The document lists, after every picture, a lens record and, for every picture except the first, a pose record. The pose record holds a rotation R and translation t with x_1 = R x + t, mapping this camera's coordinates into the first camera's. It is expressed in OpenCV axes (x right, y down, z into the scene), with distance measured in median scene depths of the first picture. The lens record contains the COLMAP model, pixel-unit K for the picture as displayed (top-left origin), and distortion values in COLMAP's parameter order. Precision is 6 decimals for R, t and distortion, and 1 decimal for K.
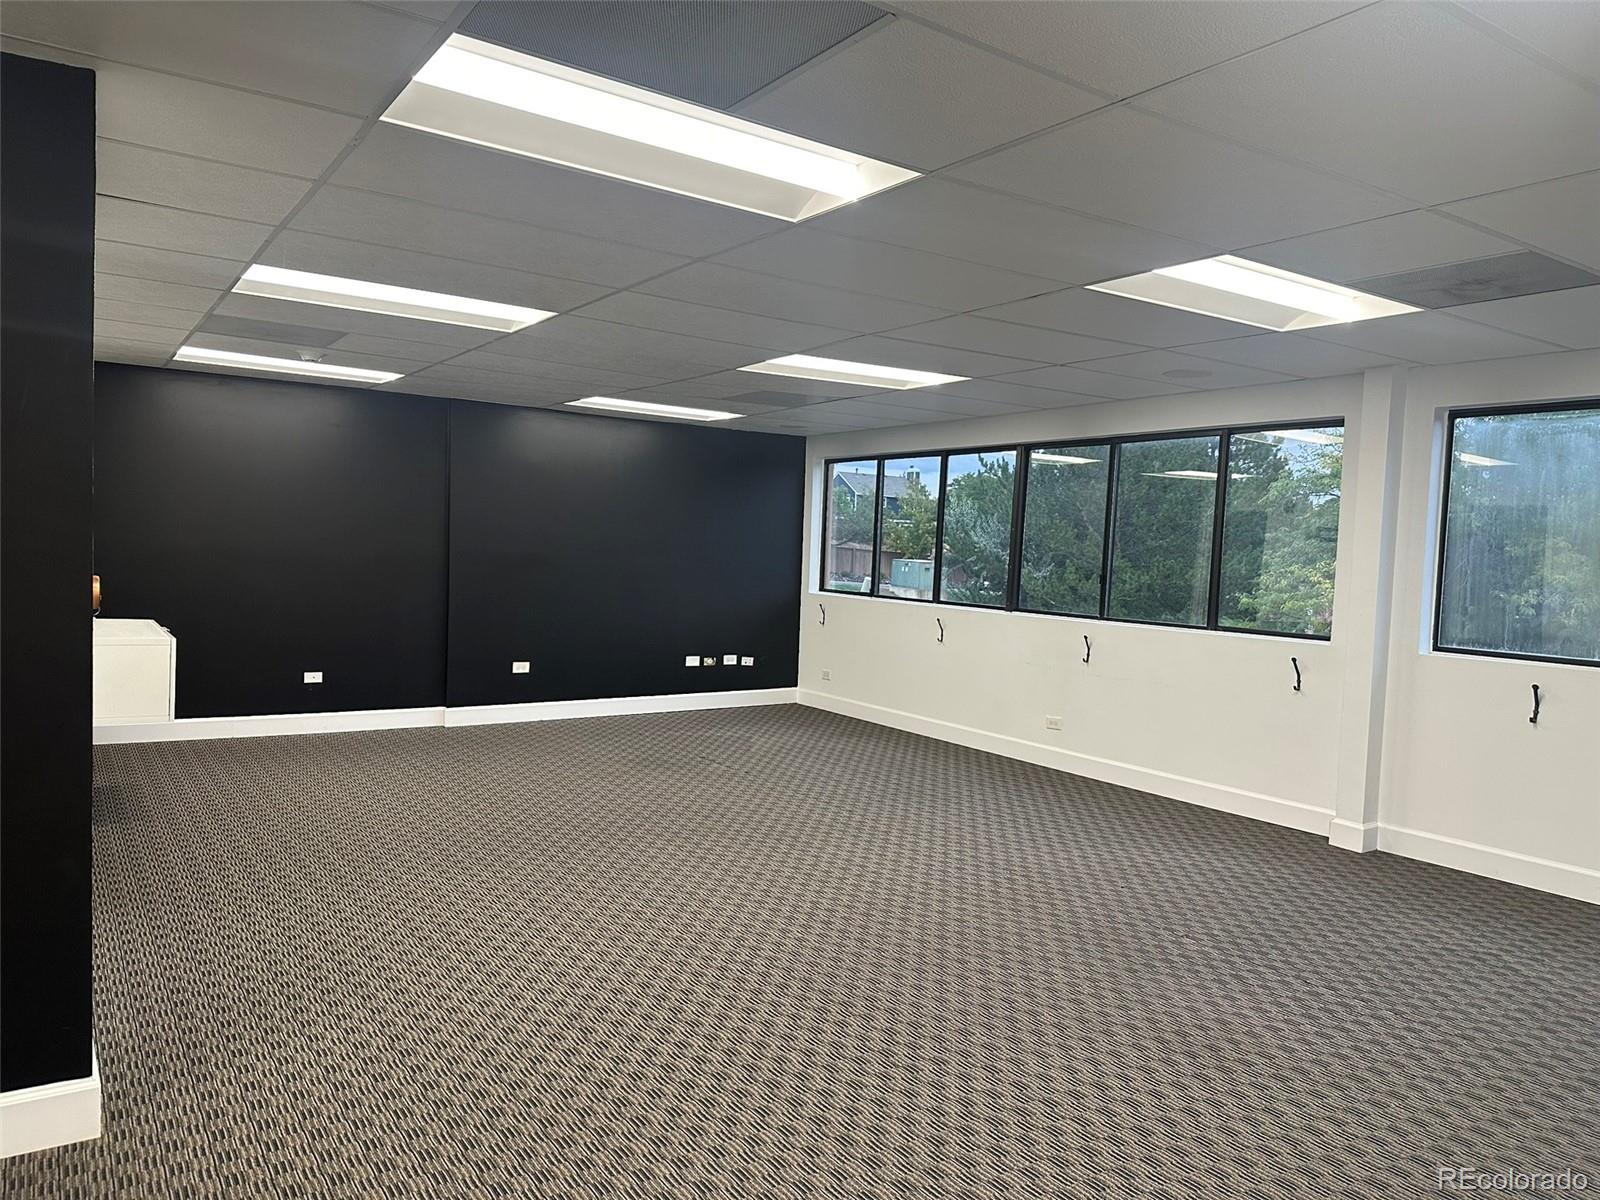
lens RADIAL K [[1112.0, 0, 791.6], [0, 1112.0, 601.2], [0, 0, 1]] dist [0.161894, -0.270918]
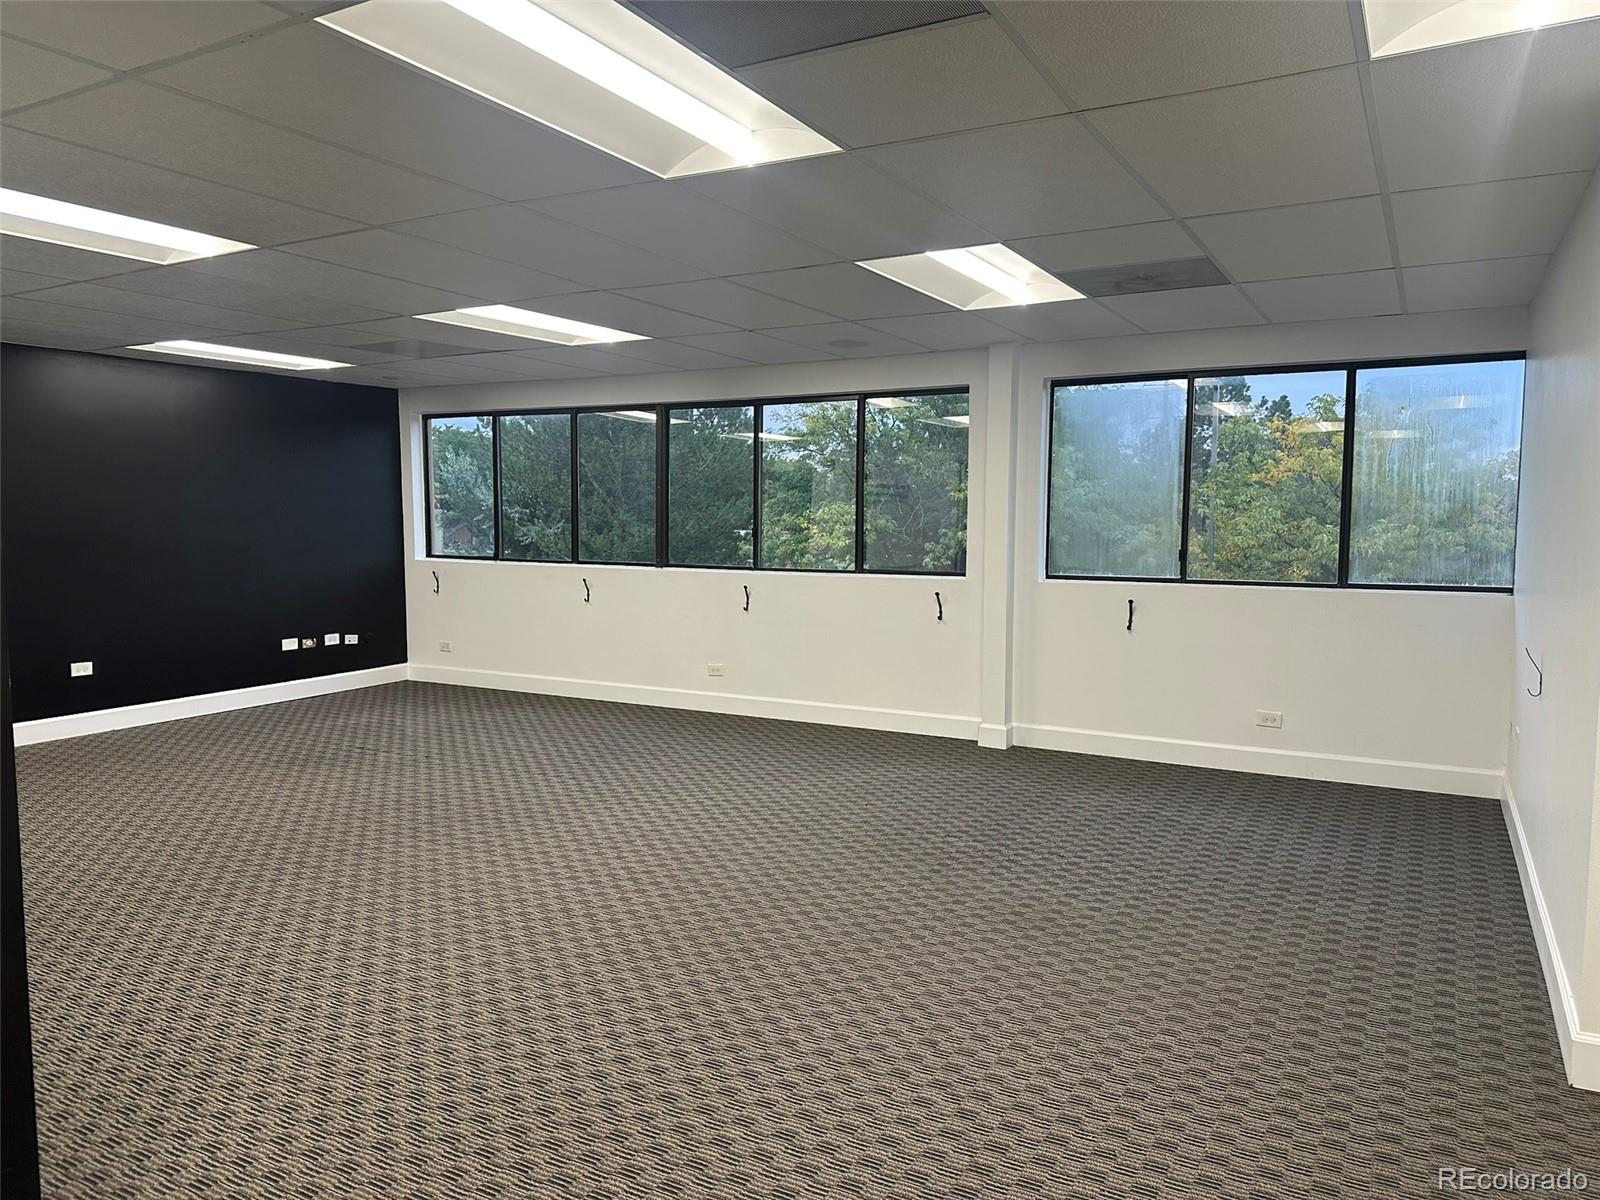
lens RADIAL K [[1112.0, 0, 791.6], [0, 1112.0, 601.2], [0, 0, 1]] dist [0.161894, -0.270918]
pose [[0.894749, -0.070441, 0.440979, -0.217046], [0.053152, 0.997260, 0.051454, -0.008841], [-0.443395, -0.022599, 0.896041, 0.038192]]
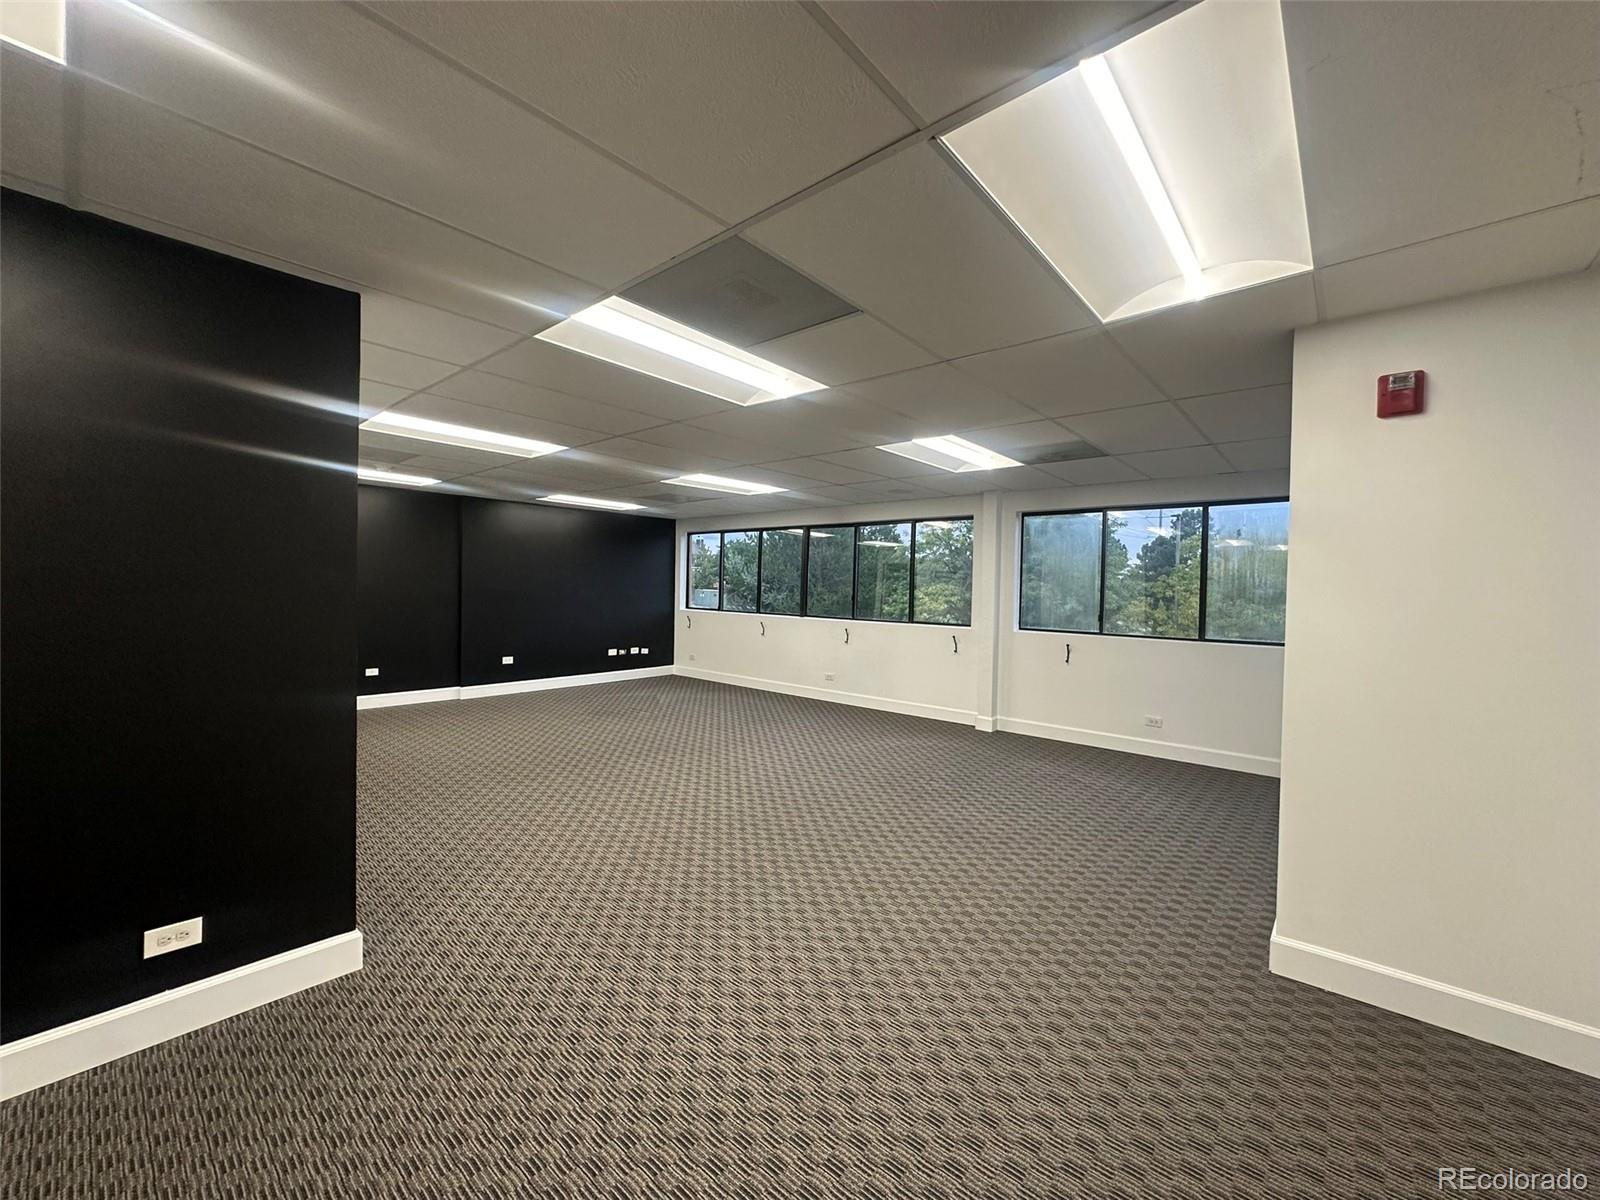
lens RADIAL K [[640.6, 0, 799.2], [0, 640.6, 589.6], [0, 0, 1]] dist [0.001403, 0.000041]
pose [[0.965256, -0.017384, 0.260726, -0.115240], [0.027089, 0.999066, -0.033676, -0.000178], [-0.259897, 0.039569, 0.964825, -0.009114]]
